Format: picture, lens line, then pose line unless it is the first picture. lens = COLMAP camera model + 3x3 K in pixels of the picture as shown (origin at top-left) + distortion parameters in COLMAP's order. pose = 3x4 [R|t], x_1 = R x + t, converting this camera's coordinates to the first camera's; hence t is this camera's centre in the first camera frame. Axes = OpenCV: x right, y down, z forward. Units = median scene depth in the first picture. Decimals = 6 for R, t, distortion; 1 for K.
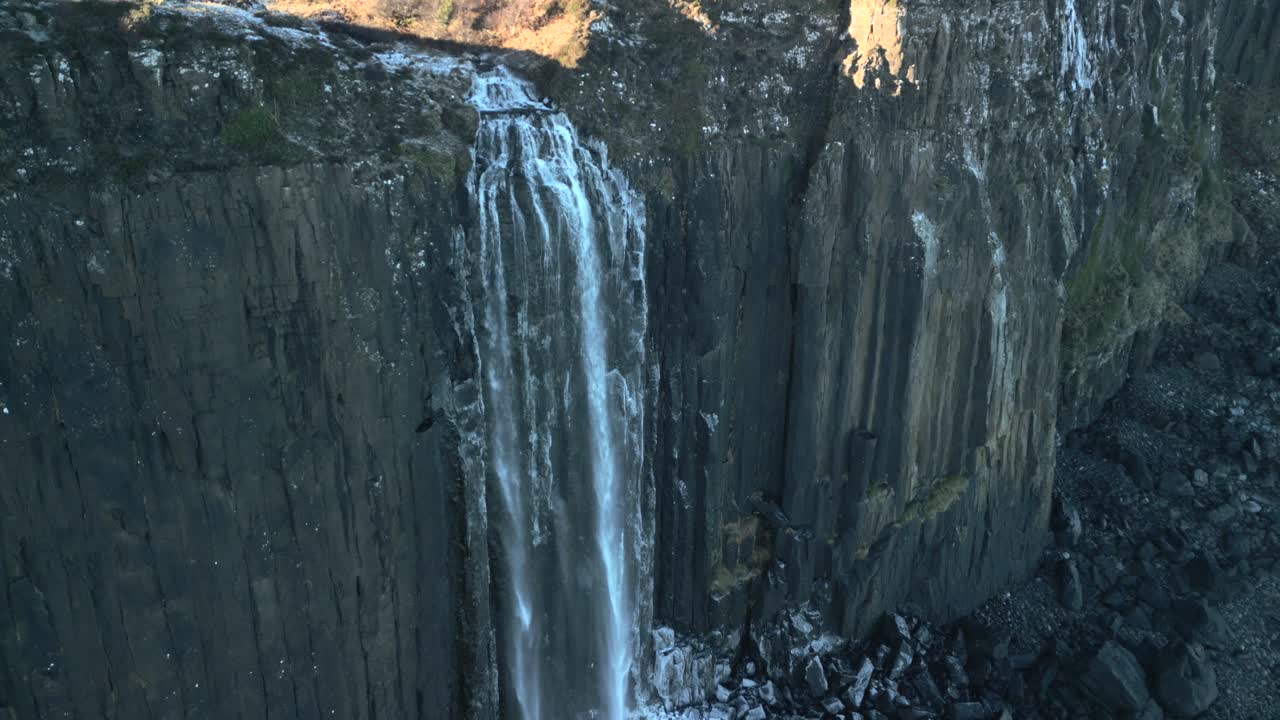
lens RADIAL K [[902.1, 0, 640.9], [0, 902.1, 362.0], [0, 0, 1]] dist [-0.006844, -0.004869]
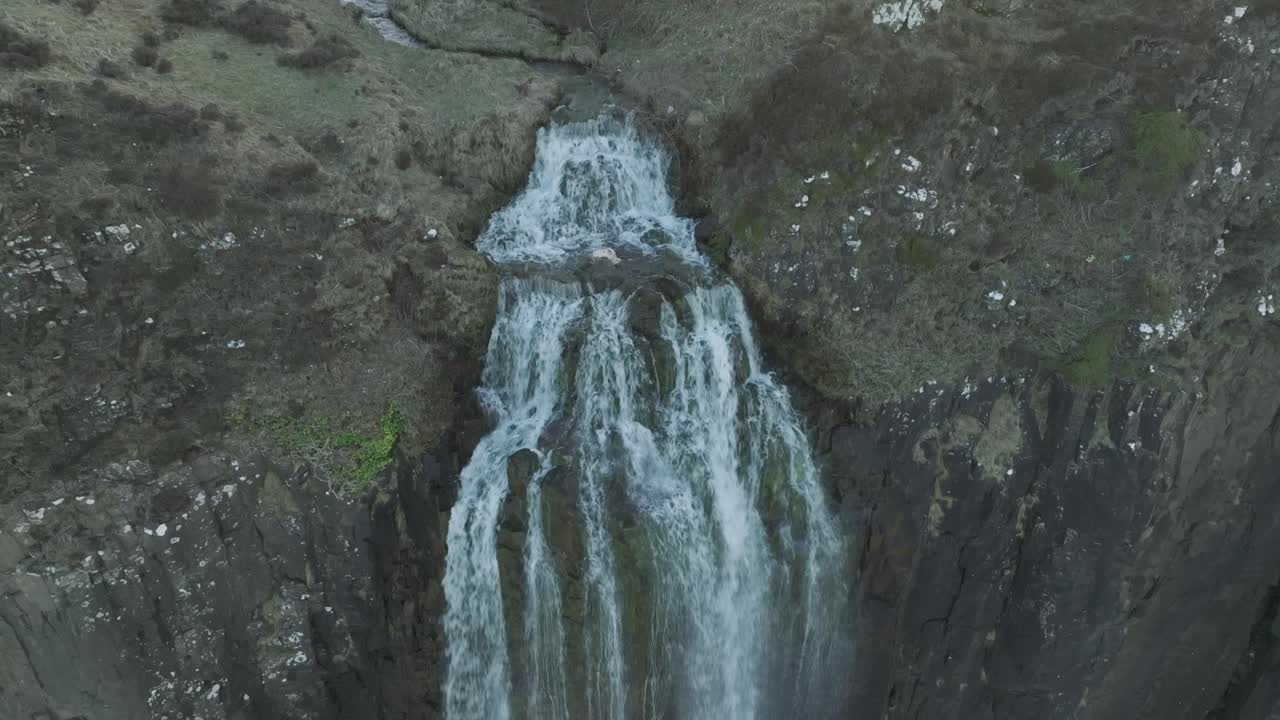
lens RADIAL K [[902.1, 0, 635.2], [0, 902.1, 356.6], [0, 0, 1]] dist [-0.006844, -0.004869]
pose [[0.922159, 0.210297, -0.324649, 0.002377], [-0.136430, 0.962190, 0.235748, -0.318557], [0.361951, -0.173105, 0.915984, 0.626252]]
